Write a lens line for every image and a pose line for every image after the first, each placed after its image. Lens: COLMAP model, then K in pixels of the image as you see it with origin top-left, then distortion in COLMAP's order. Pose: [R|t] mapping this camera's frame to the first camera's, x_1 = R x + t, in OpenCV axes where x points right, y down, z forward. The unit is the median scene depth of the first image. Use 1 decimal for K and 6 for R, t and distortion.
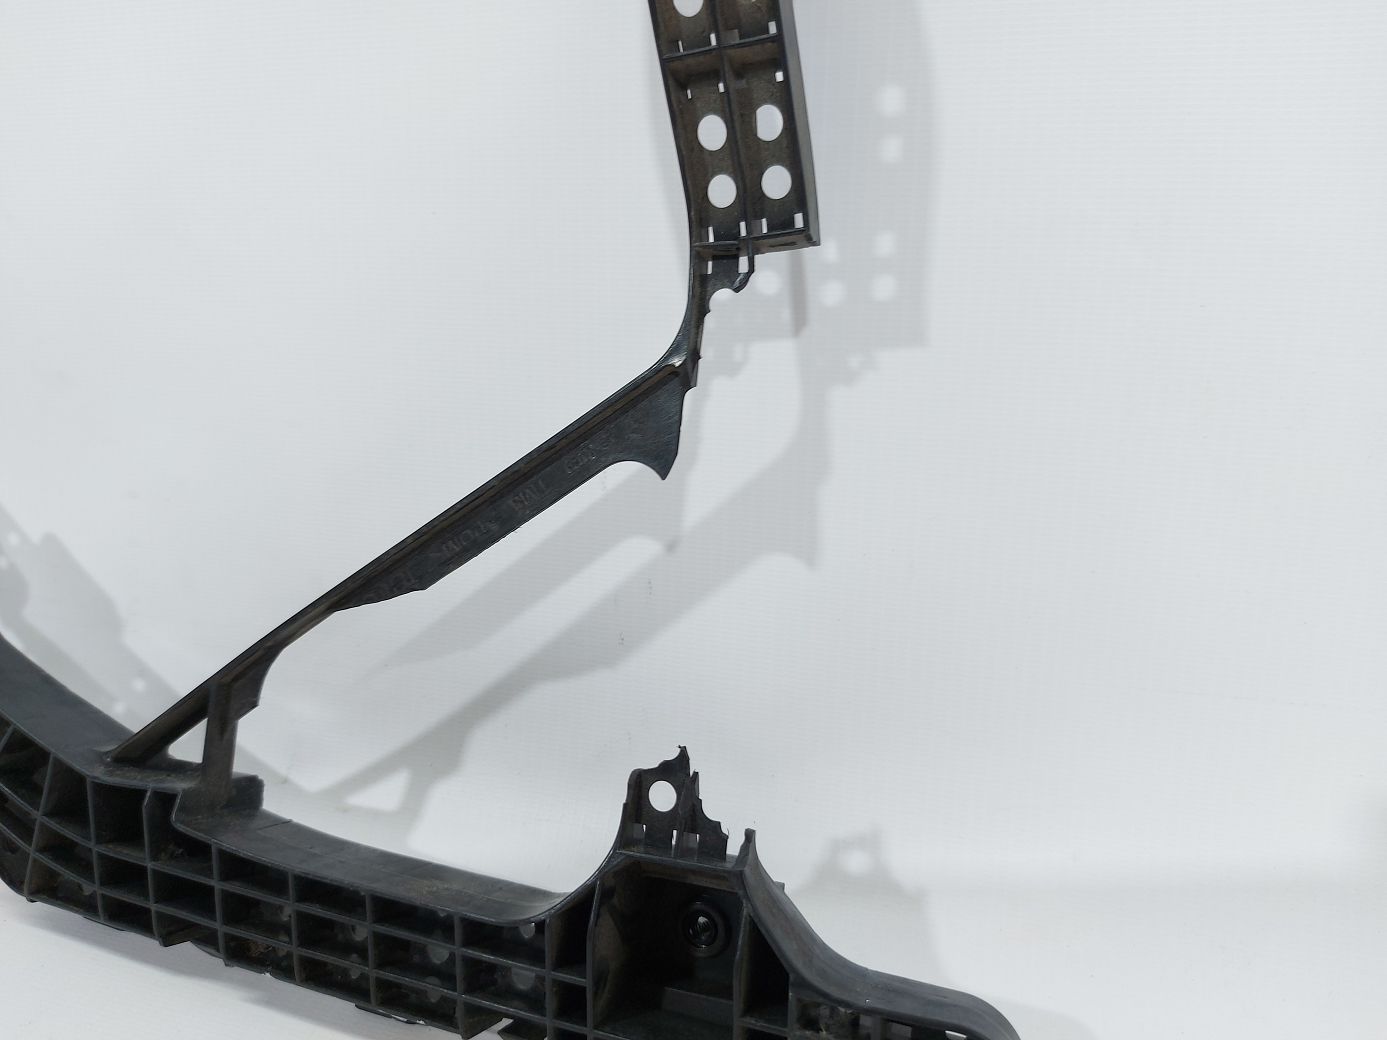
lens RADIAL K [[969.5, 0, 693.5], [0, 969.5, 520.0], [0, 0, 1]] dist [-0.026174, -0.003399]
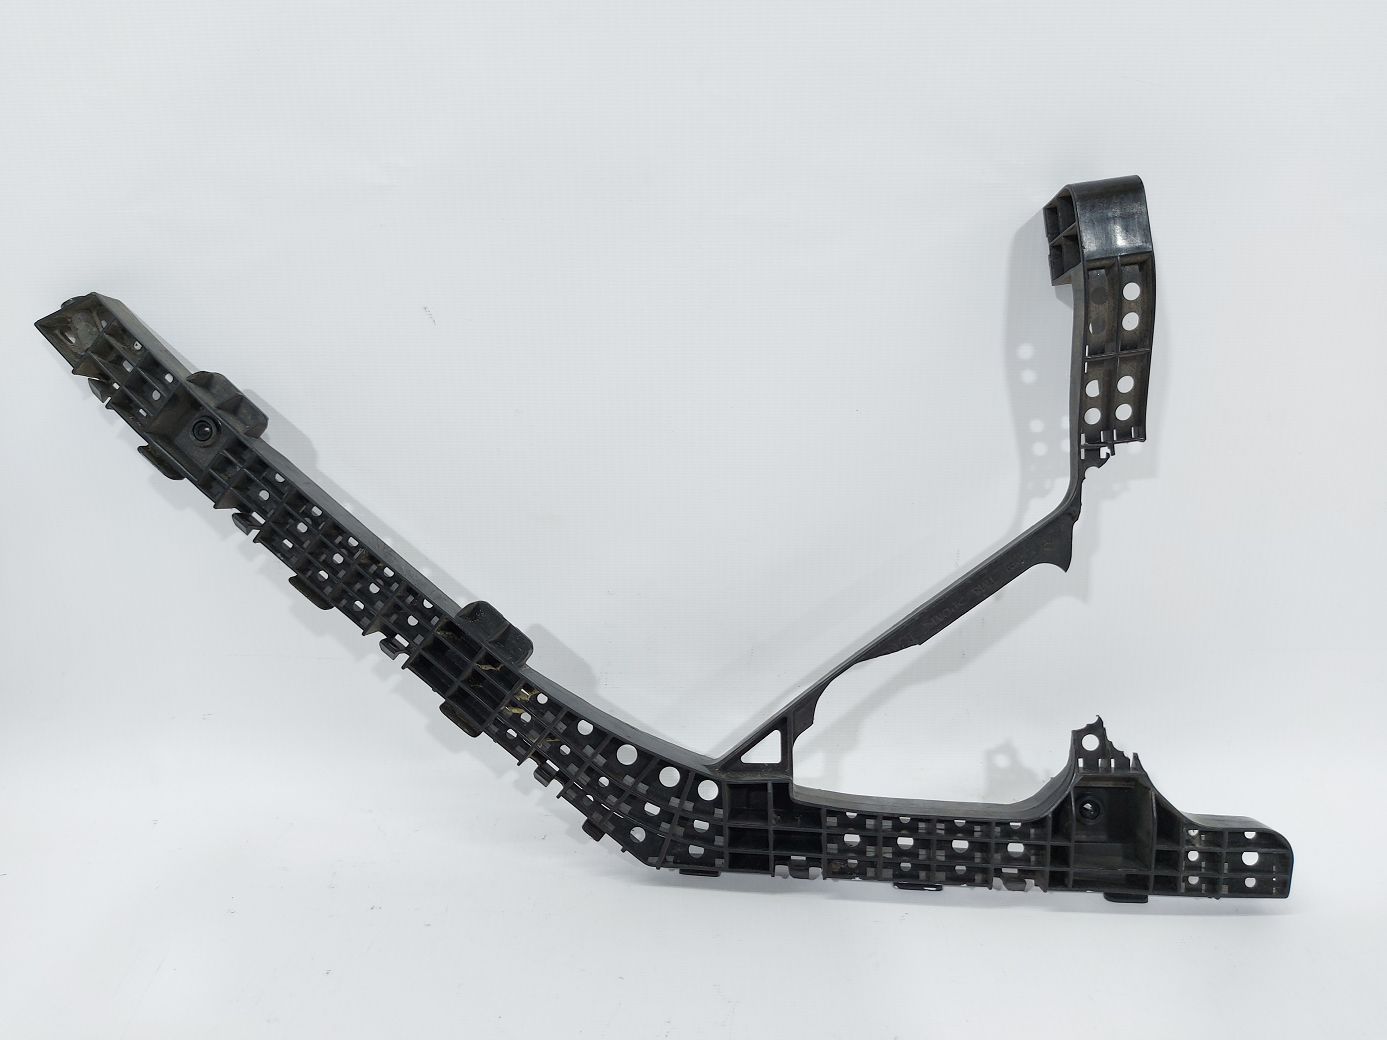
lens RADIAL K [[969.5, 0, 693.5], [0, 969.5, 520.0], [0, 0, 1]] dist [-0.026174, -0.003399]
pose [[0.972639, -0.083018, 0.216981, -1.099040], [0.069216, 0.995110, 0.070466, -0.318633], [-0.221770, -0.053520, 0.973629, -0.613669]]
